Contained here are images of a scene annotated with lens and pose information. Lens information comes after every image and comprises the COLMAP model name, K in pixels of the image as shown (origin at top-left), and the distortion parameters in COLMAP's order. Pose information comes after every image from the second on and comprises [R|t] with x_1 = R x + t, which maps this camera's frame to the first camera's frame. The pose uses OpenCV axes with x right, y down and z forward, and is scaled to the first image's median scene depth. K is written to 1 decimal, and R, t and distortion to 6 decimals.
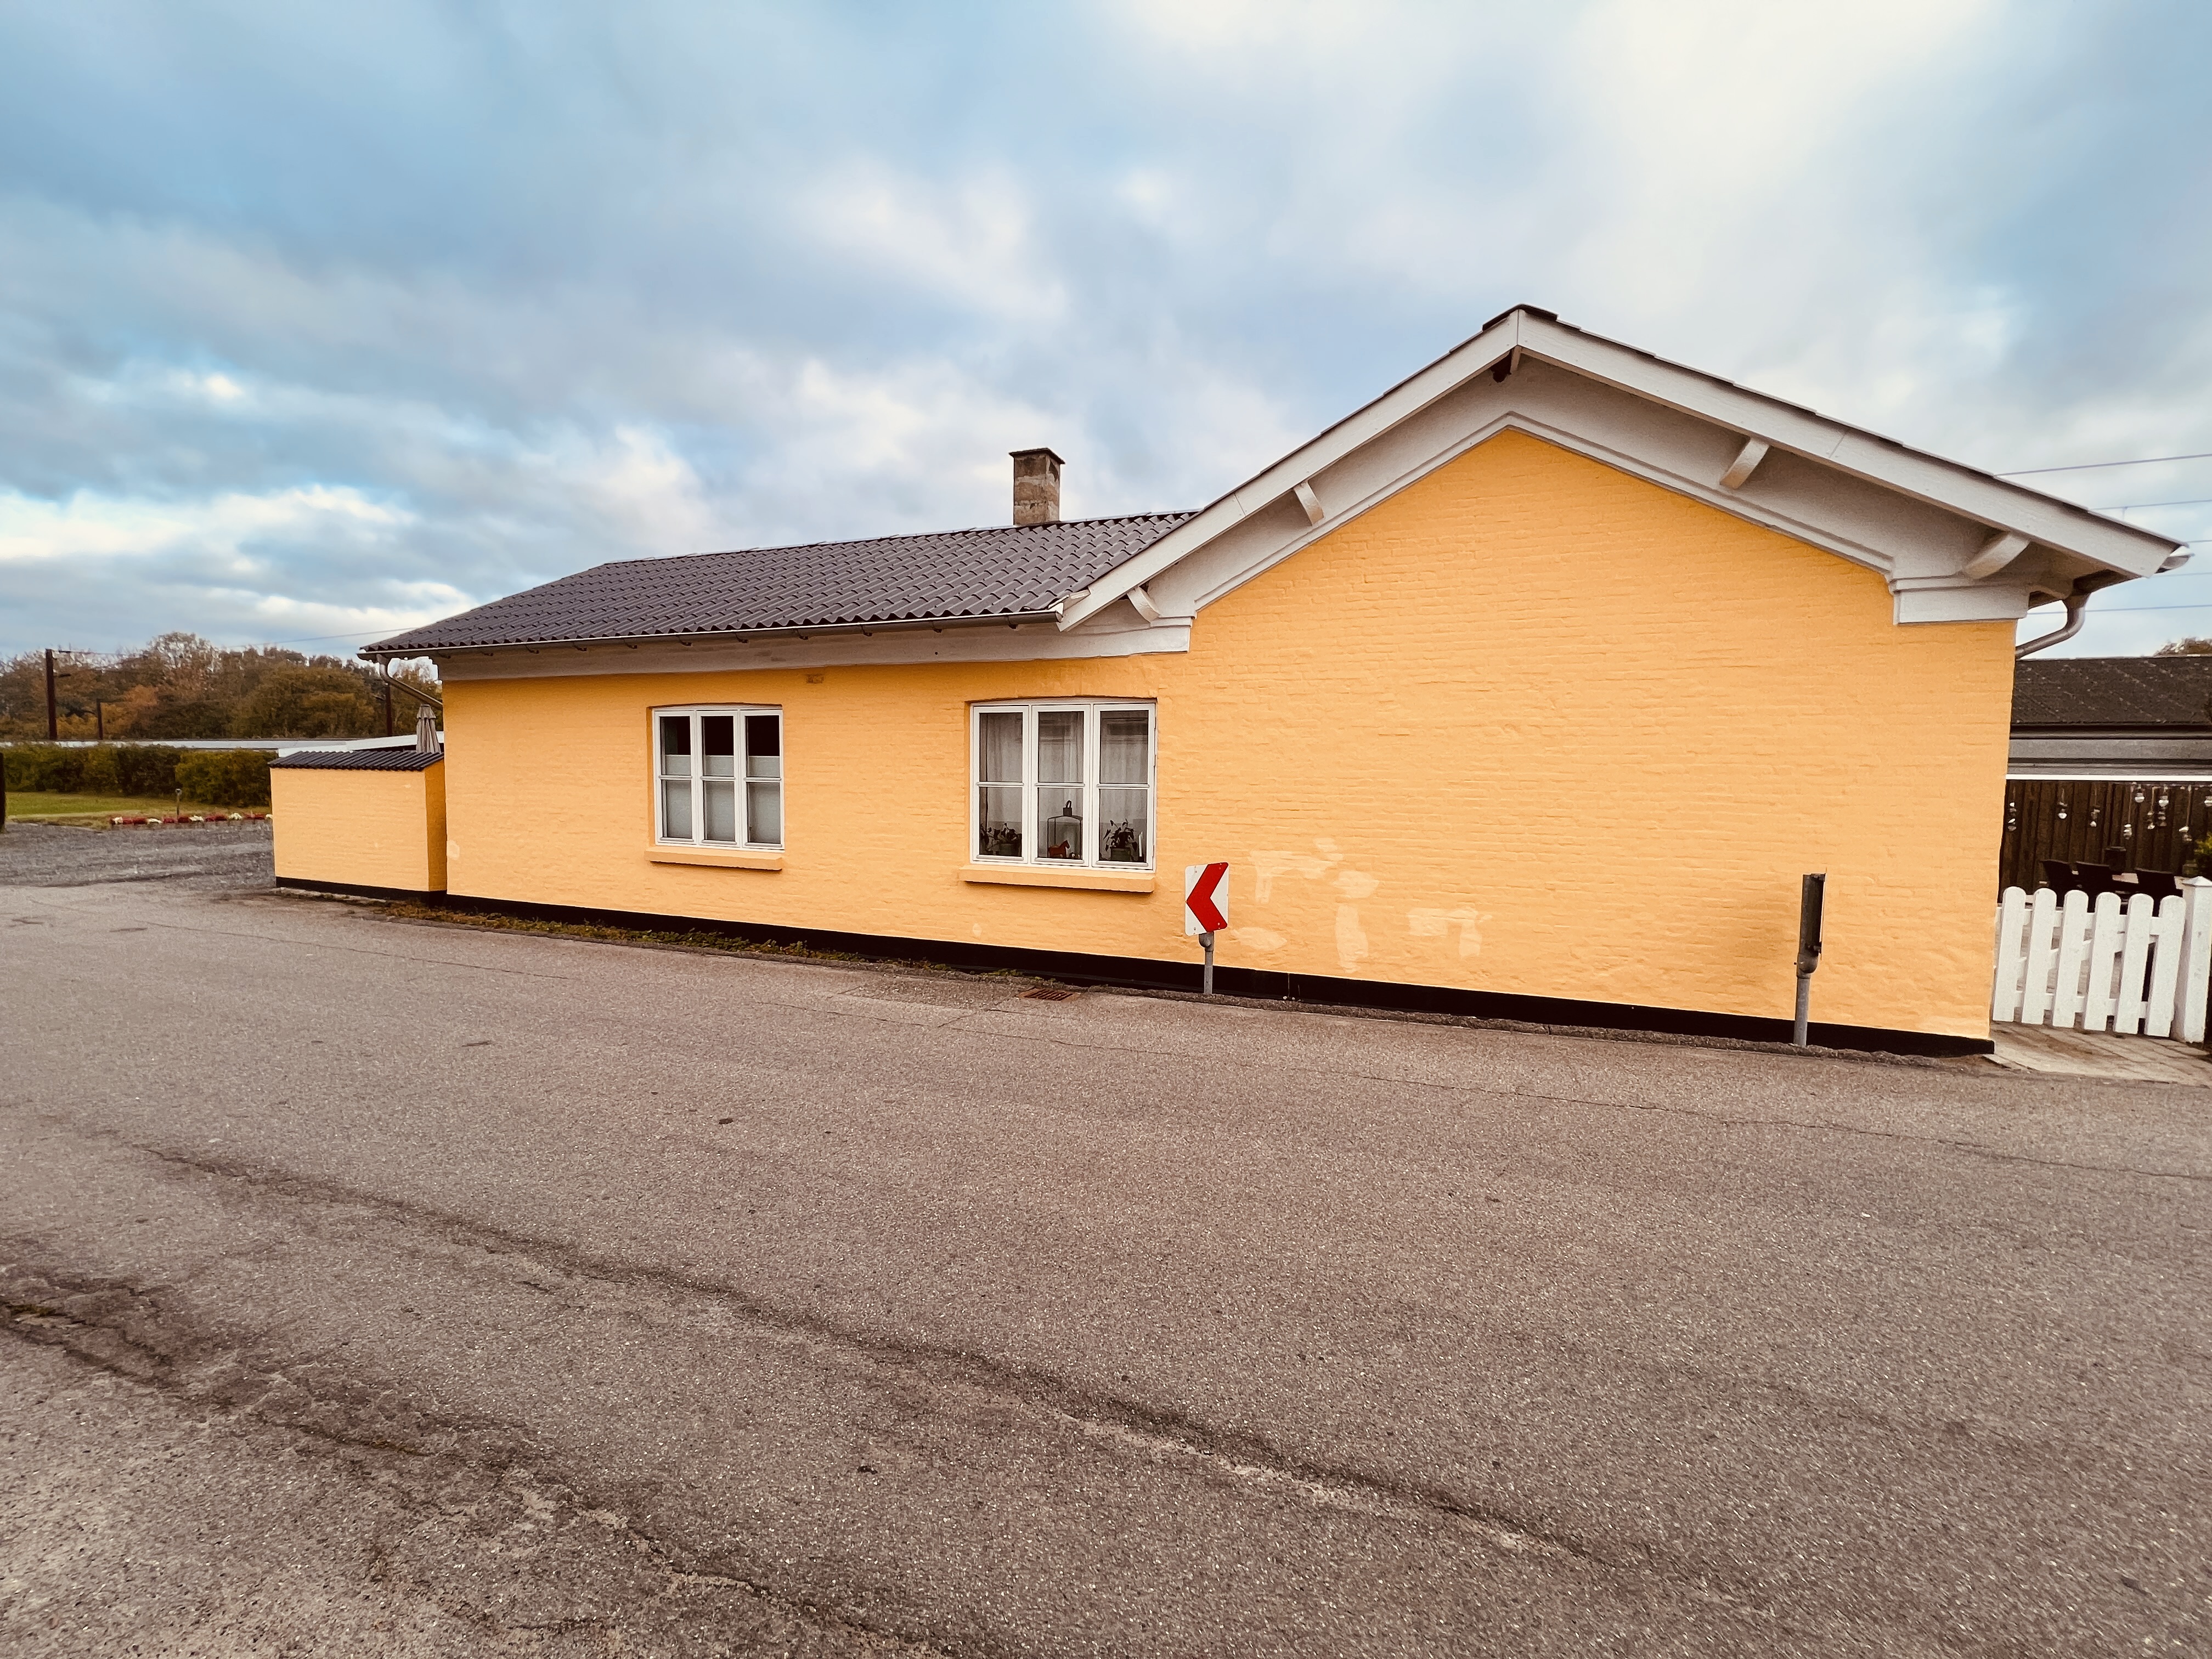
lens RADIAL K [[903.8, 0, 1106.0], [0, 903.8, 829.5], [0, 0, 1]] dist [0.002105, 0.000362]
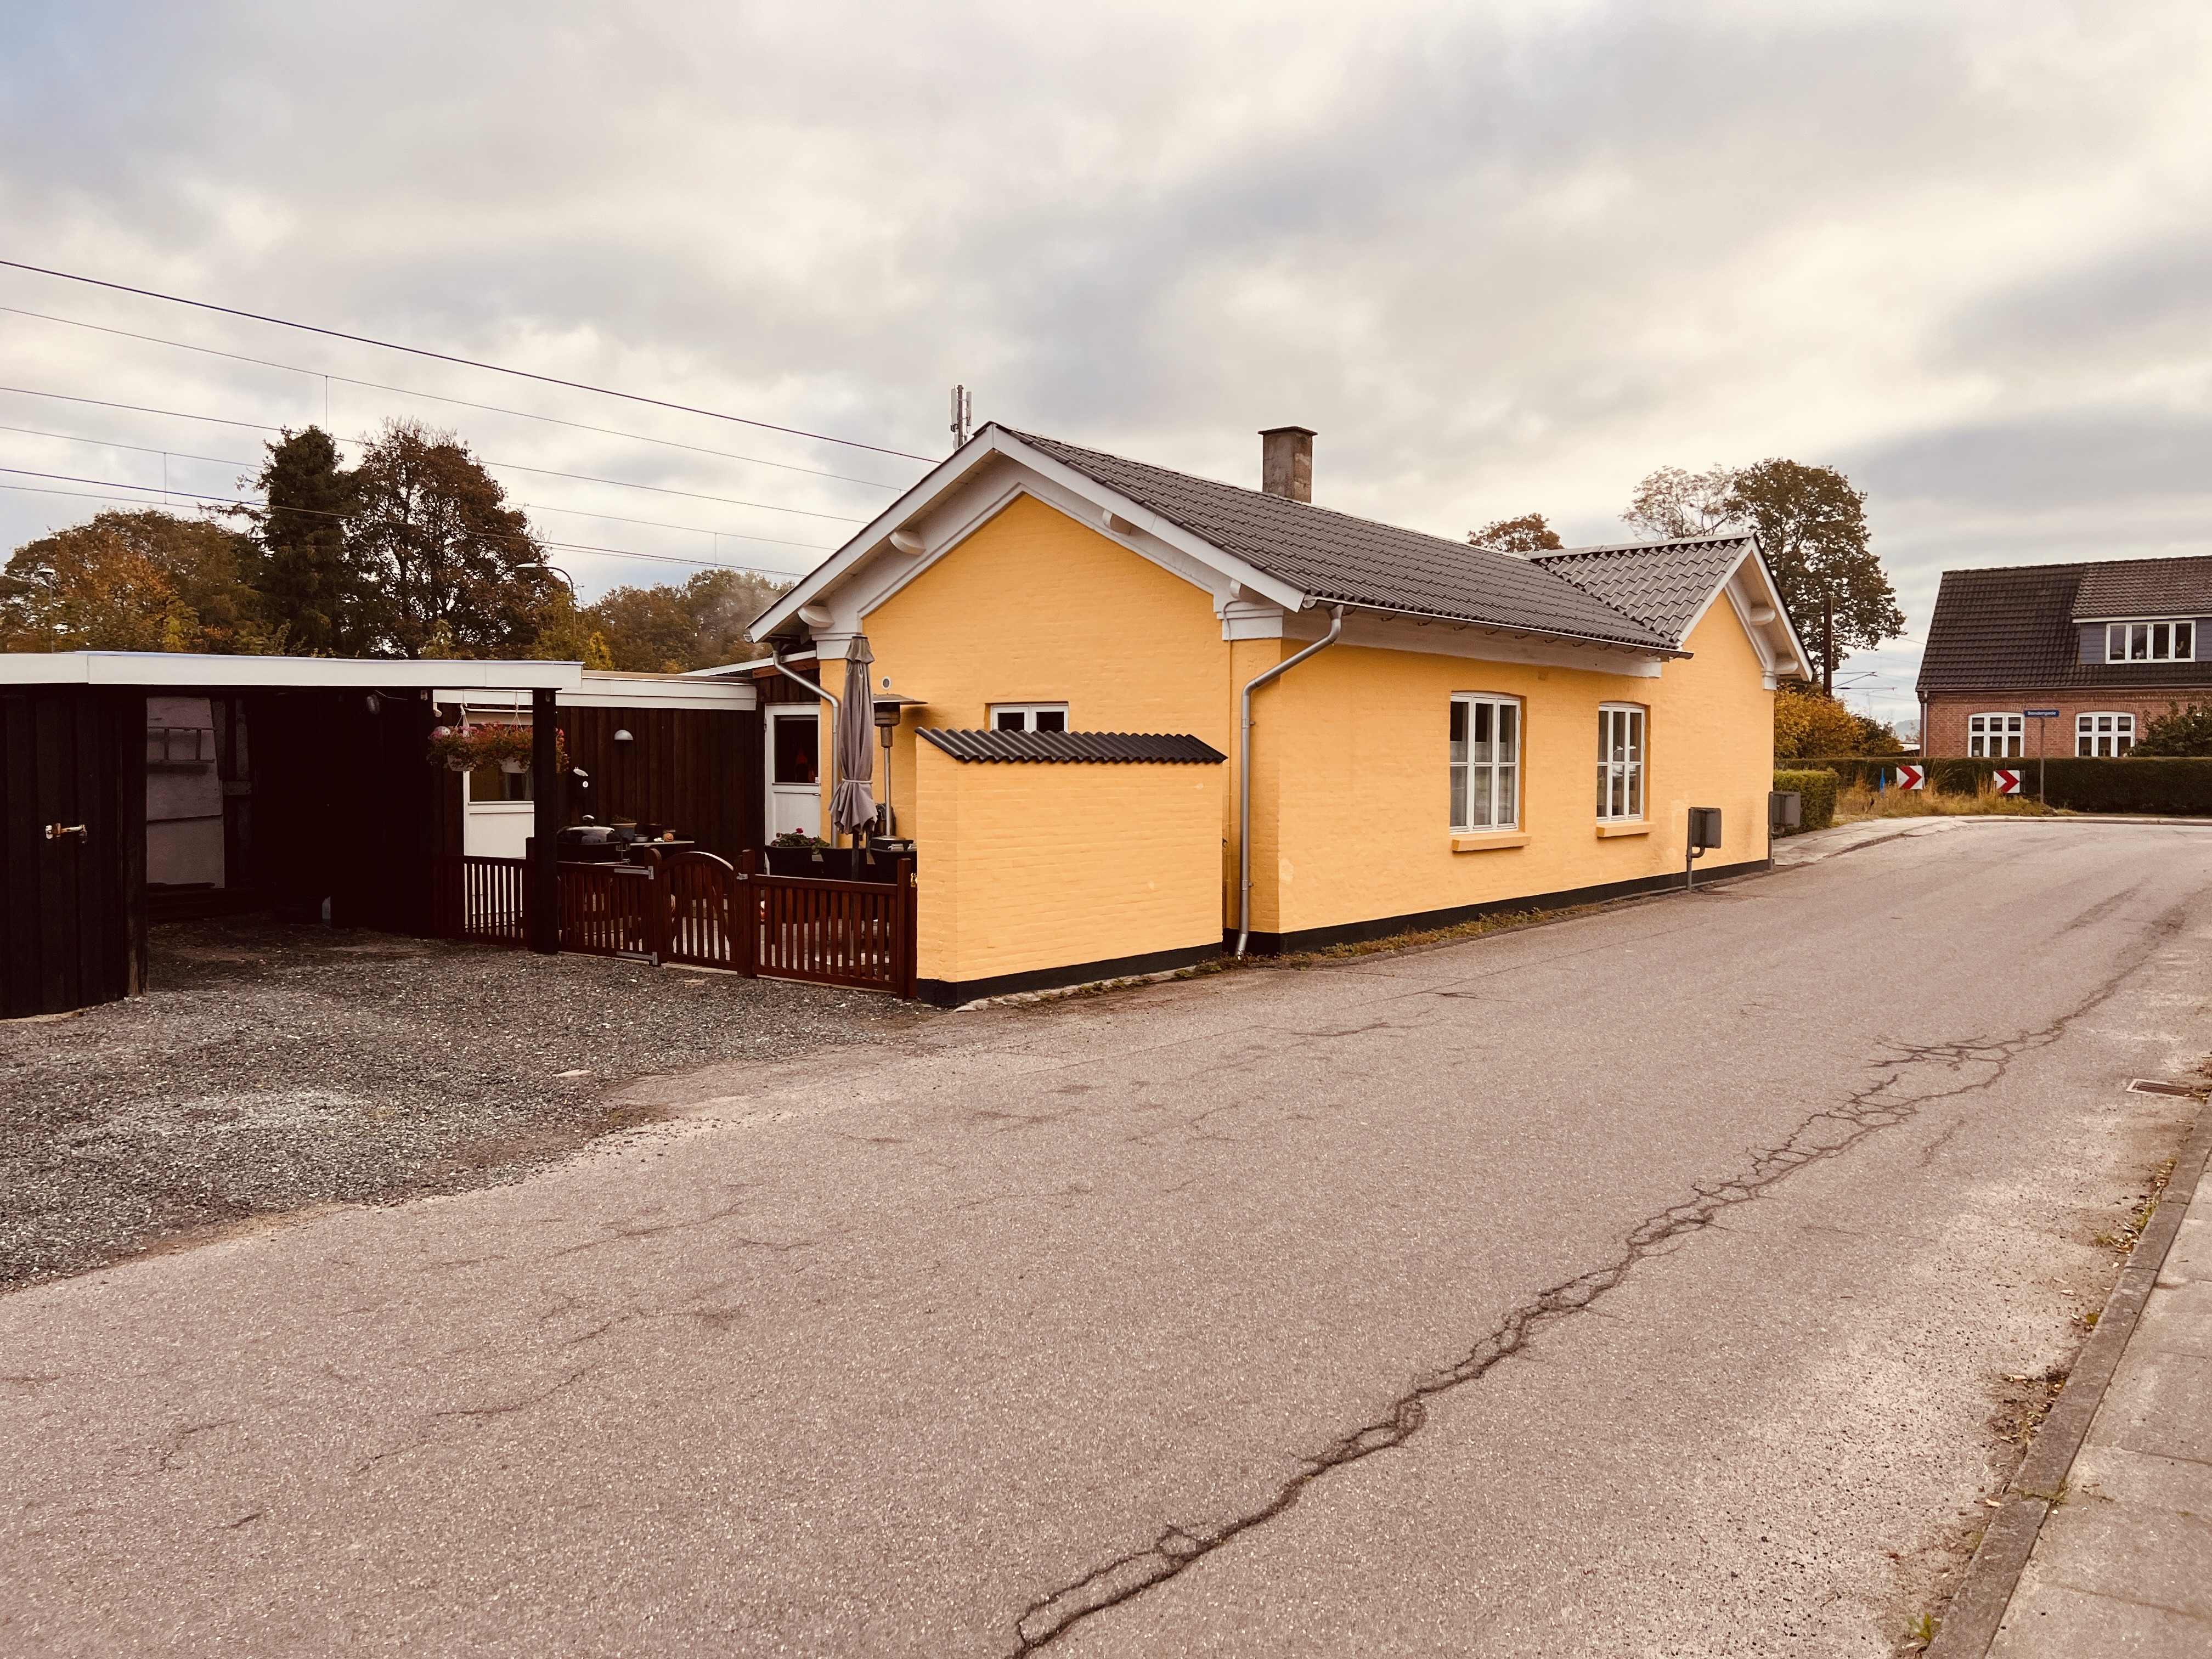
lens RADIAL K [[1679.2, 0, 1062.4], [0, 1679.2, 828.3], [0, 0, 1]] dist [0.077682, -0.065810]
pose [[0.280073, -0.052567, 0.958538, -3.078705], [0.063138, 0.997346, 0.036247, -0.107044], [-0.957900, 0.050368, 0.282649, 1.178980]]
